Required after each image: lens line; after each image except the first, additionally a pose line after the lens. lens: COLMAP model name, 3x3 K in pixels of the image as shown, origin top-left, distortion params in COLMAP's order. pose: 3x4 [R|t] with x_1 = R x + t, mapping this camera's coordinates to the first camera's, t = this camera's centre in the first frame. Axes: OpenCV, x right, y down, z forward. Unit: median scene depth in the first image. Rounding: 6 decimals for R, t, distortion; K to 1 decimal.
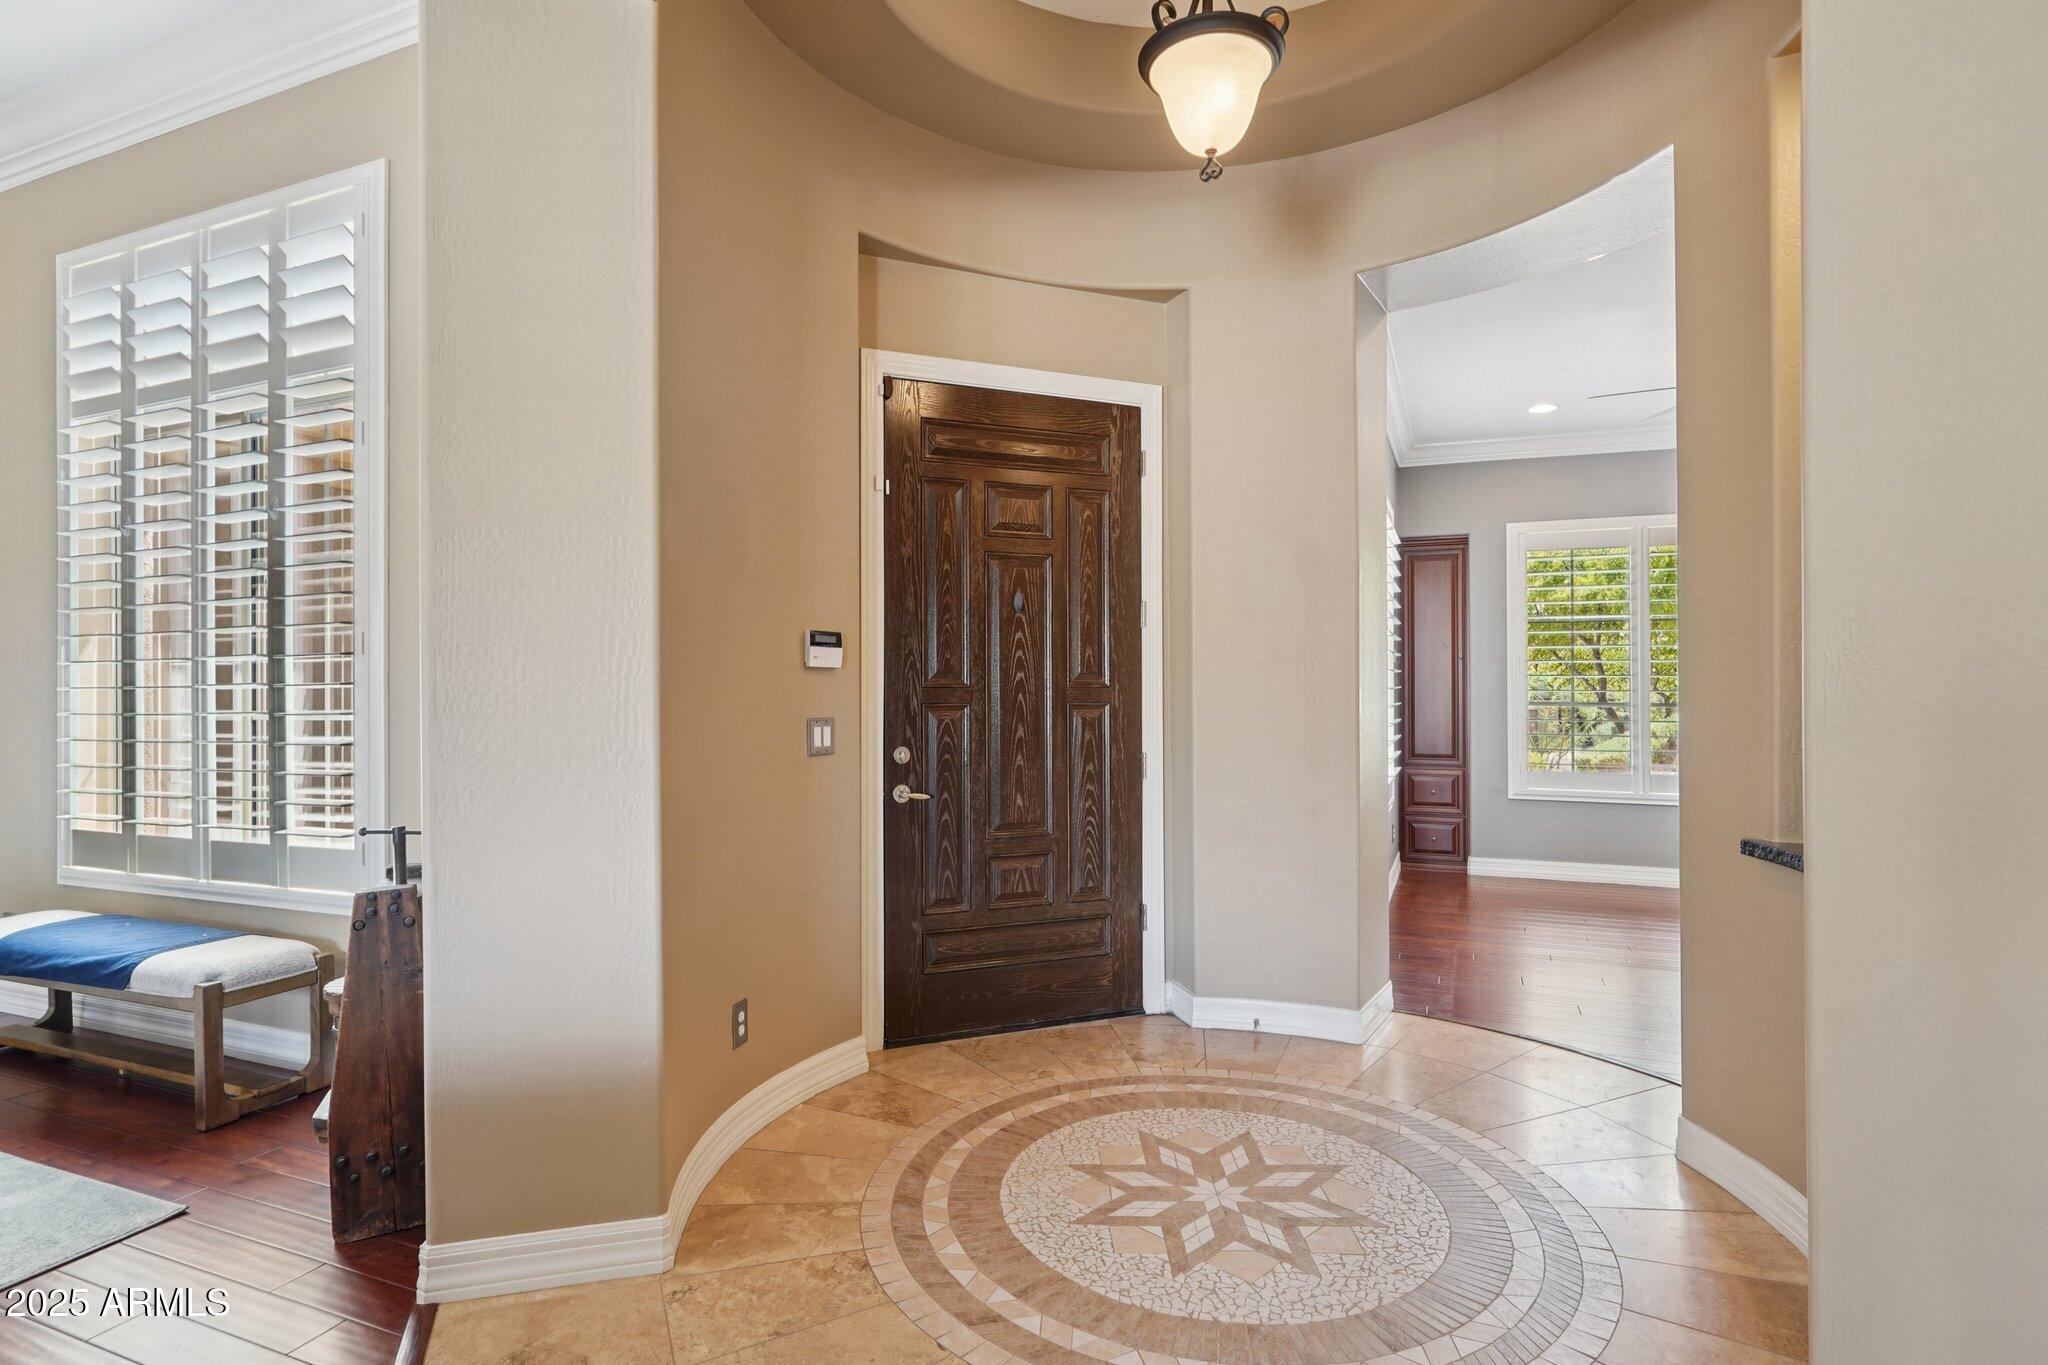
lens RADIAL K [[1062.8, 0, 1021.1], [0, 1062.8, 676.7], [0, 0, 1]] dist [0.000755, 0.000018]
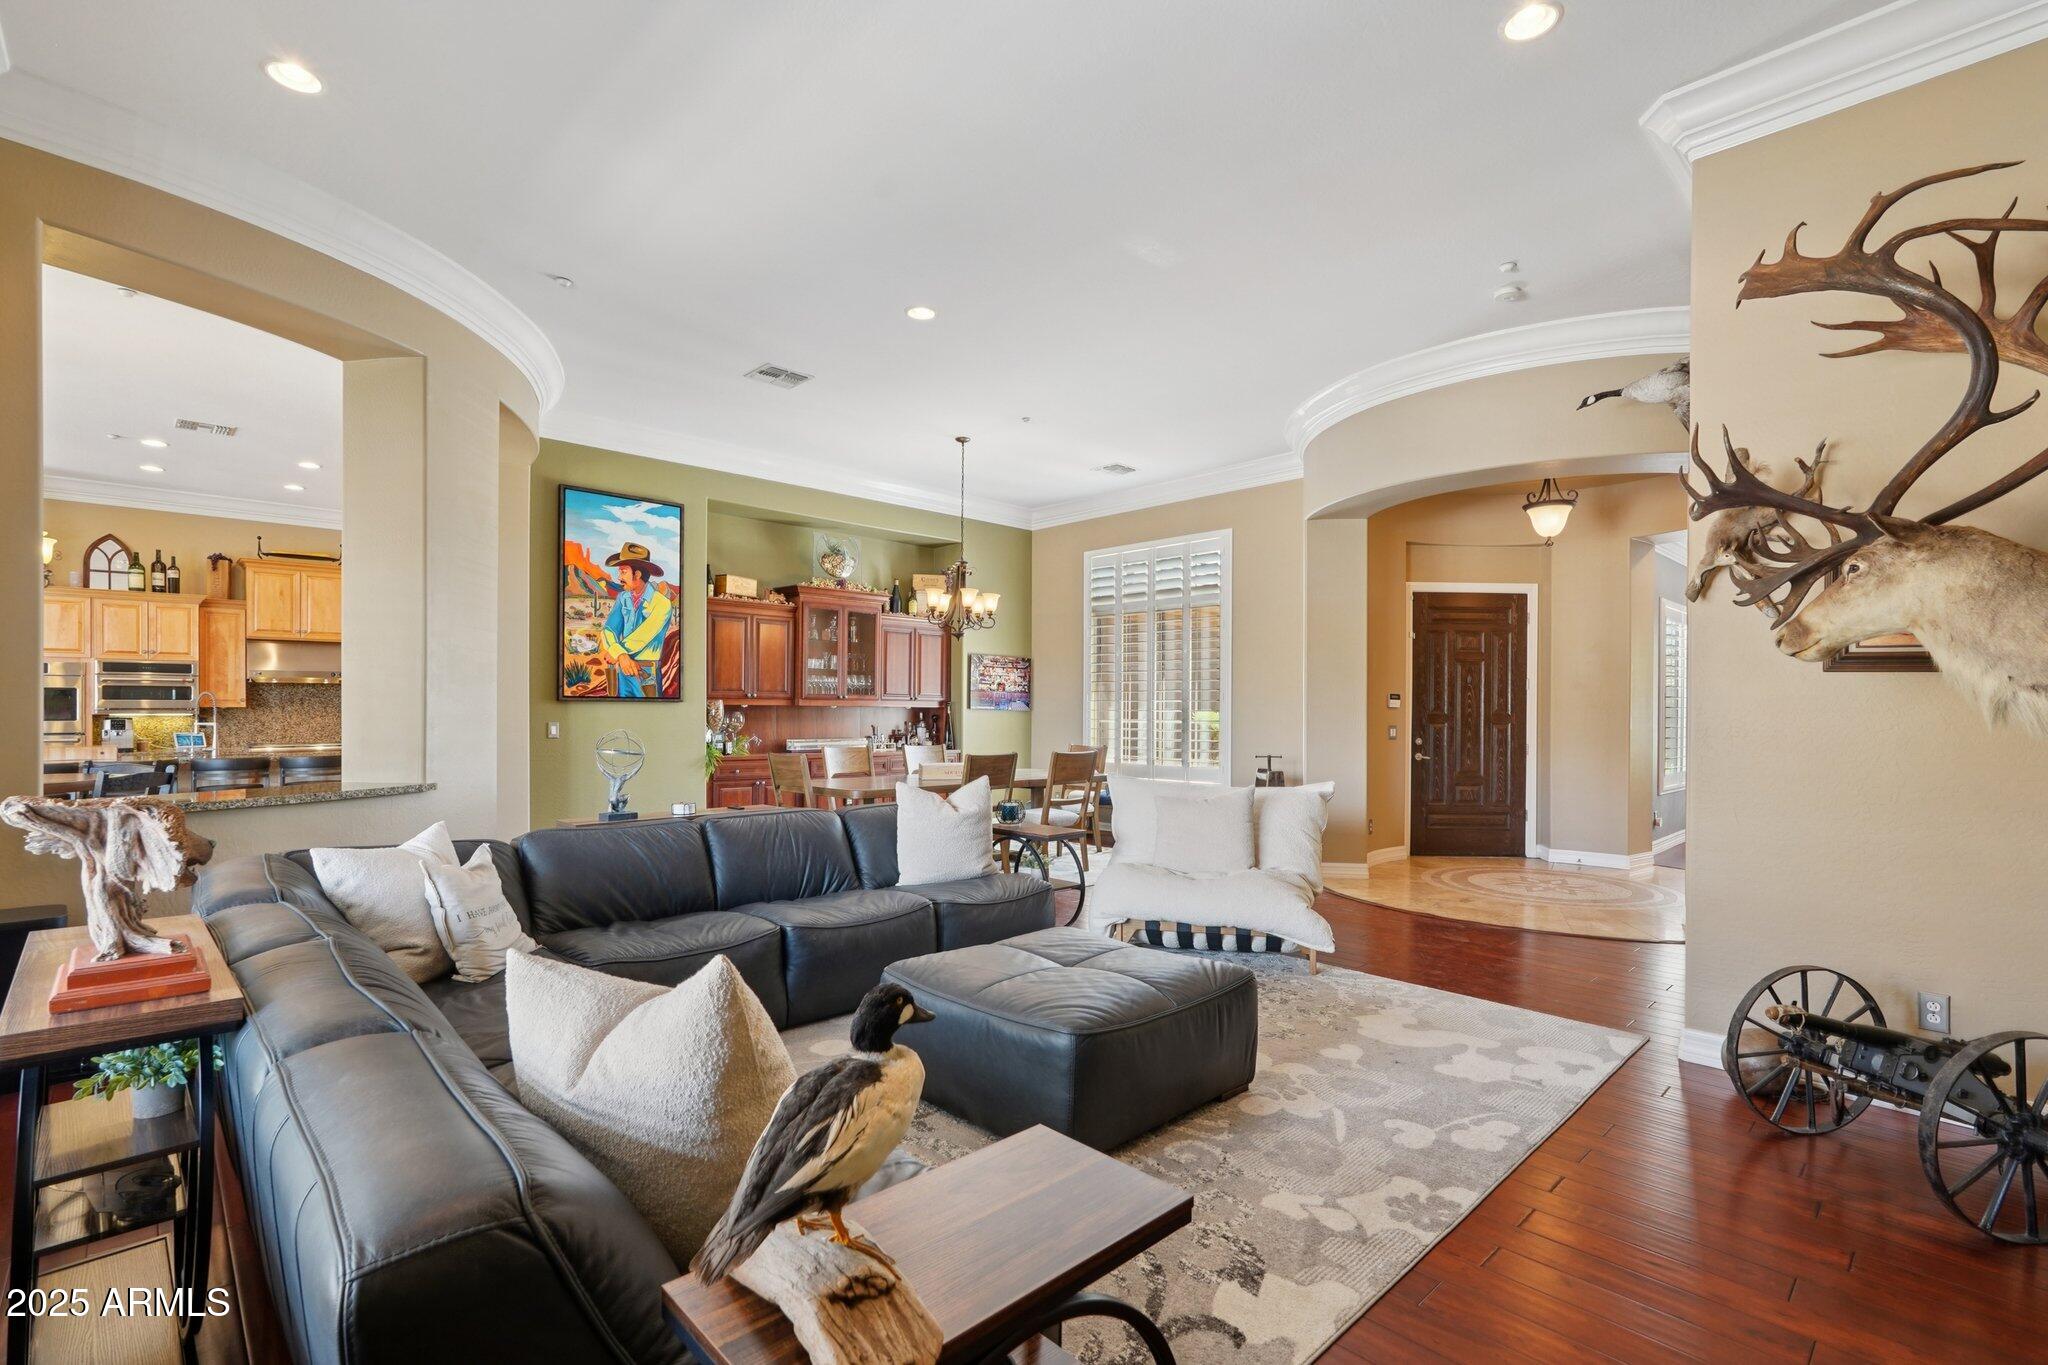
lens RADIAL K [[932.6, 0, 1044.4], [0, 932.6, 699.9], [0, 0, 1]] dist [-0.000395, 0.000753]
pose [[0.926890, 0.009115, -0.375223, -0.102330], [-0.008488, 0.999958, 0.003325, -0.023525], [0.375237, 0.000103, 0.926929, -1.342234]]
